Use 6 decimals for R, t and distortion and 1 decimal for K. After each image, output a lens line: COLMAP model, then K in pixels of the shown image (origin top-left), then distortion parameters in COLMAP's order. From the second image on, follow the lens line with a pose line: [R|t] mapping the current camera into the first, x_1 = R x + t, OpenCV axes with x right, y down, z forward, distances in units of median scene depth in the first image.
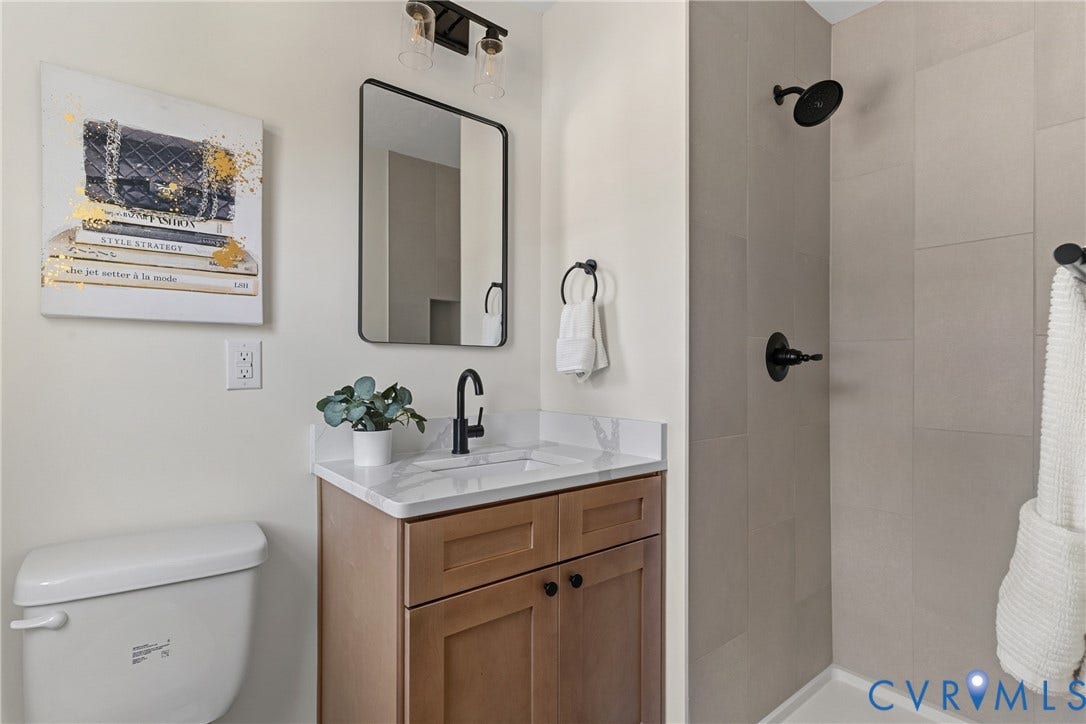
lens RADIAL K [[575.8, 0, 541.8], [0, 575.8, 339.4], [0, 0, 1]] dist [0.000894, -0.000204]
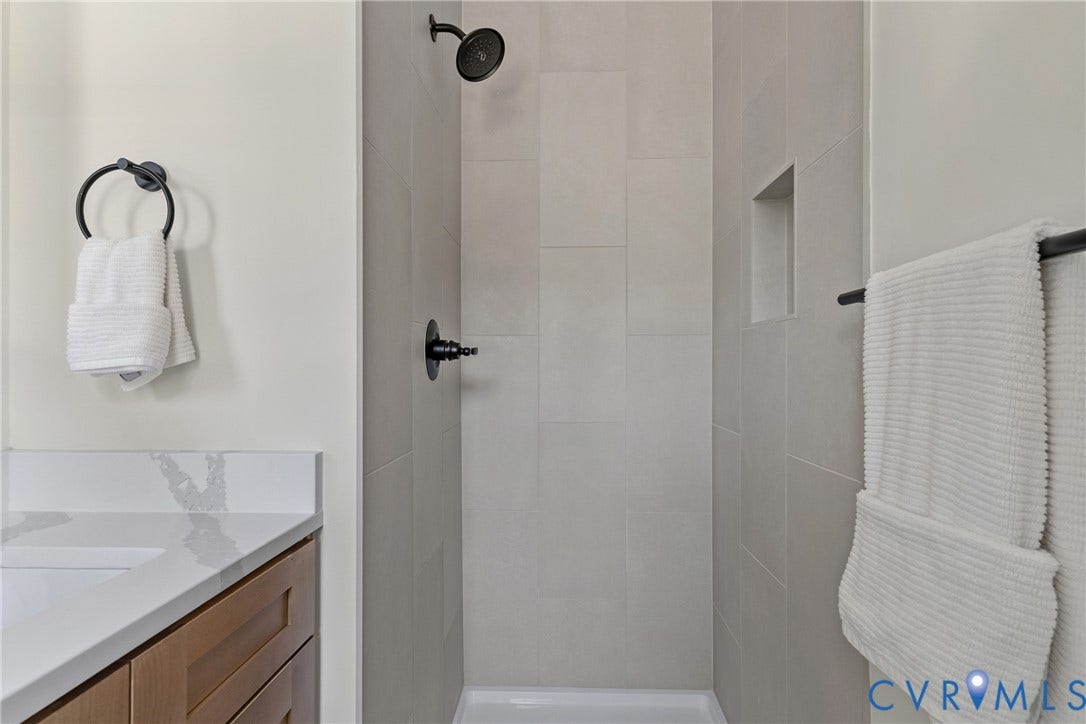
lens RADIAL K [[523.6, 0, 542.6], [0, 523.6, 362.5], [0, 0, 1]] dist [-0.000537, -0.000119]
pose [[0.653056, 0.002340, 0.757306, -0.049260], [-0.031440, 0.999217, 0.024024, 0.026147], [-0.756656, -0.039499, 0.652619, 0.413382]]
